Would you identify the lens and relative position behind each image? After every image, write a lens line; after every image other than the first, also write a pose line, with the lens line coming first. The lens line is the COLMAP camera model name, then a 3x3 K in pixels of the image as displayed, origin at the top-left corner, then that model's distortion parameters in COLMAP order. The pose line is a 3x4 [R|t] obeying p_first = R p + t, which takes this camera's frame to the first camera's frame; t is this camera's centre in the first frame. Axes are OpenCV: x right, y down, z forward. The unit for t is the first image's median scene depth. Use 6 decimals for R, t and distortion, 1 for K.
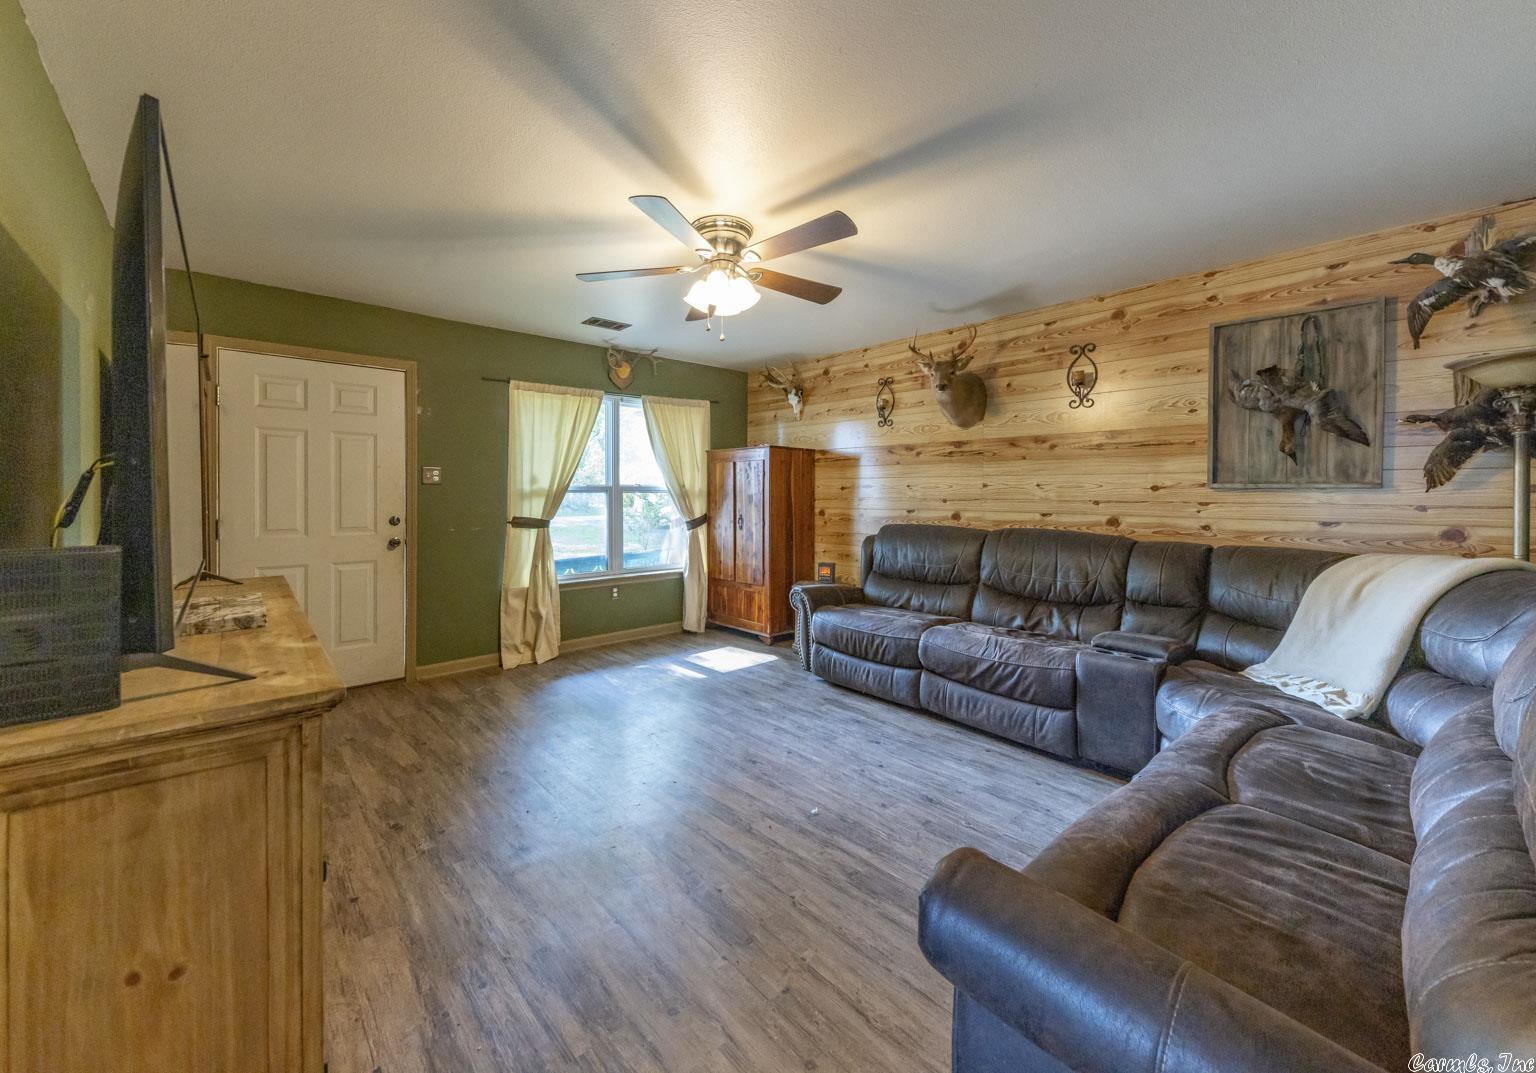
lens RADIAL K [[574.7, 0, 740.0], [0, 574.7, 499.5], [0, 0, 1]] dist [0.012382, 0.000086]
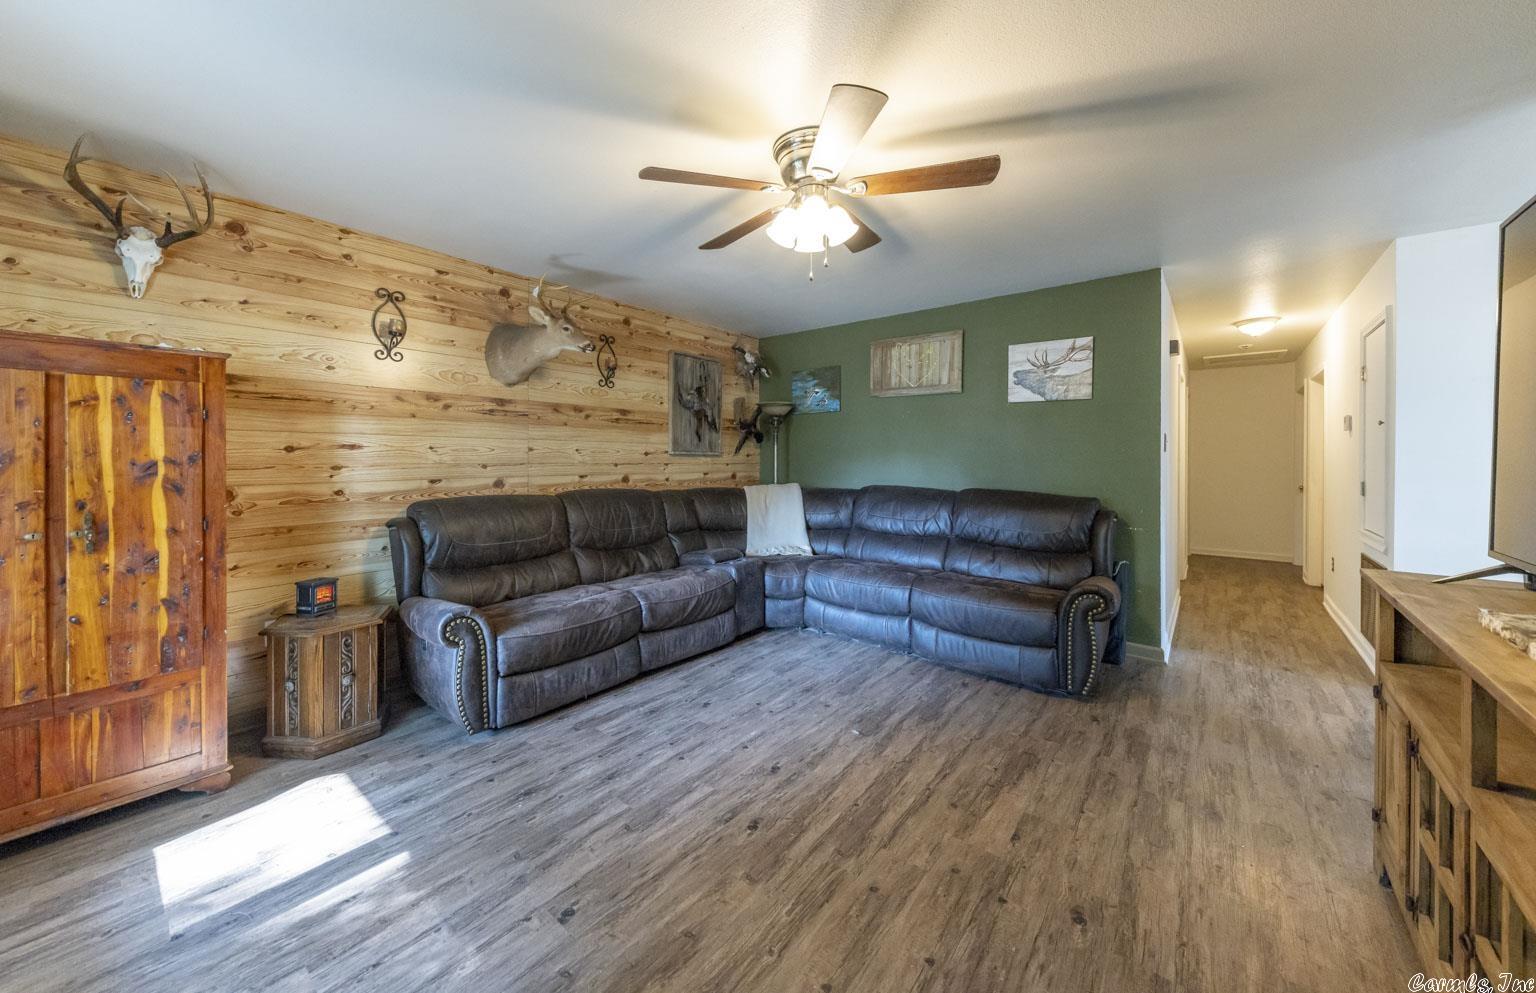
lens RADIAL K [[546.6, 0, 739.7], [0, 546.6, 461.7], [0, 0, 1]] dist [0.008440, -0.000334]
pose [[-0.134481, -0.012860, 0.990833, -0.590358], [0.006302, 0.999884, 0.013833, -0.015816], [-0.990896, 0.008104, -0.134384, 0.873208]]
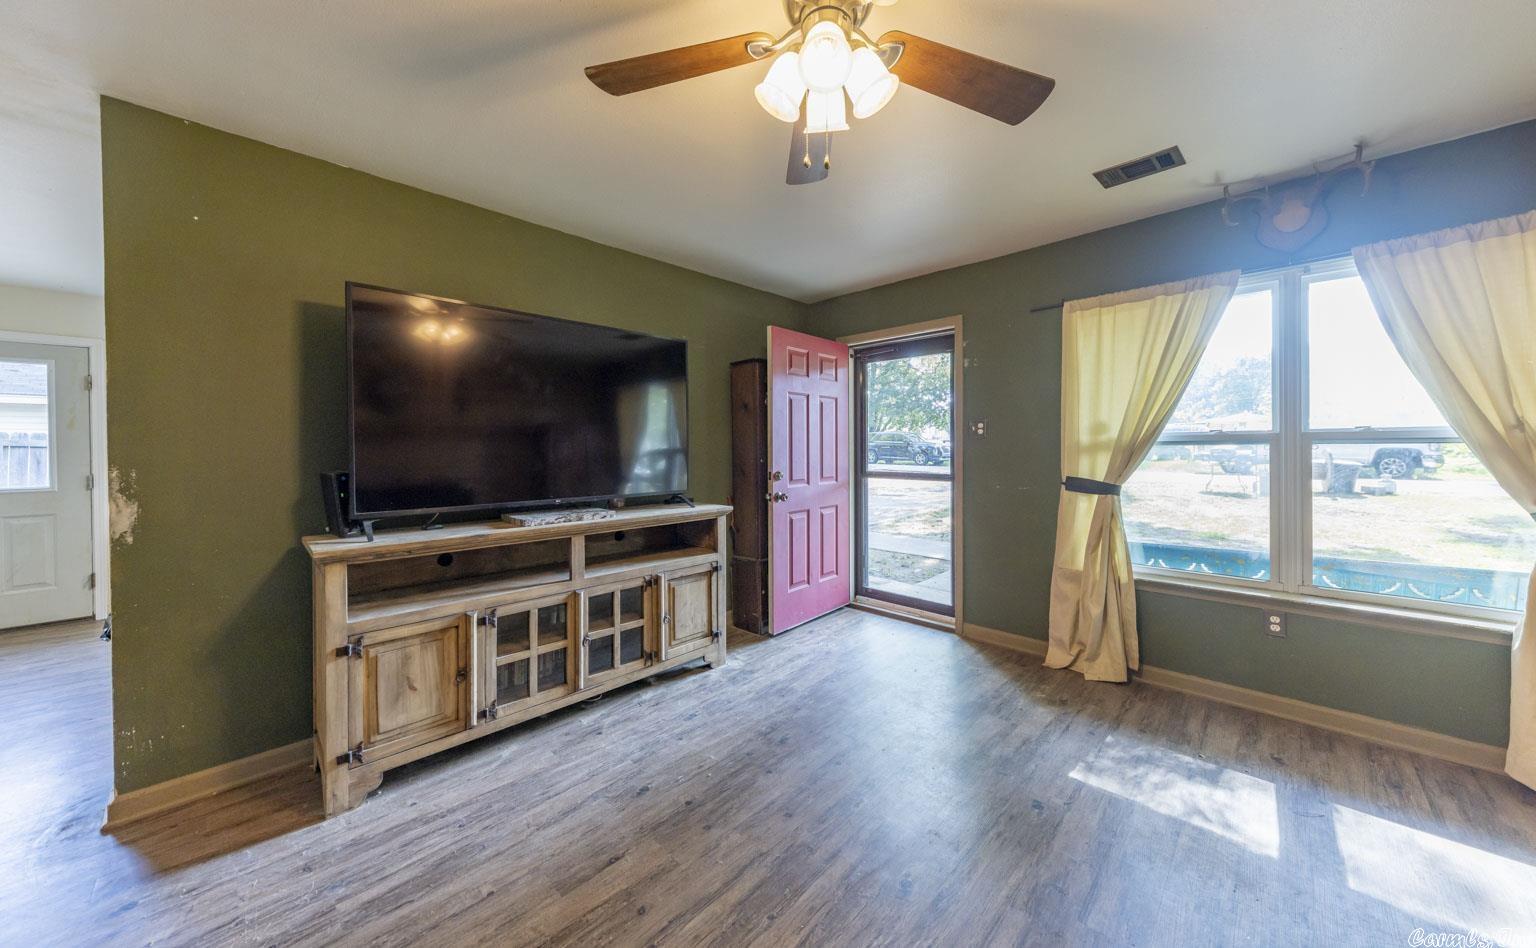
lens RADIAL K [[522.9, 0, 786.5], [0, 522.9, 455.1], [0, 0, 1]] dist [0.001186, -0.000022]
pose [[0.096902, 0.009841, -0.995245, 0.328579], [-0.000799, 0.999952, 0.009810, -0.007083], [0.995294, -0.000155, 0.096905, 0.656854]]
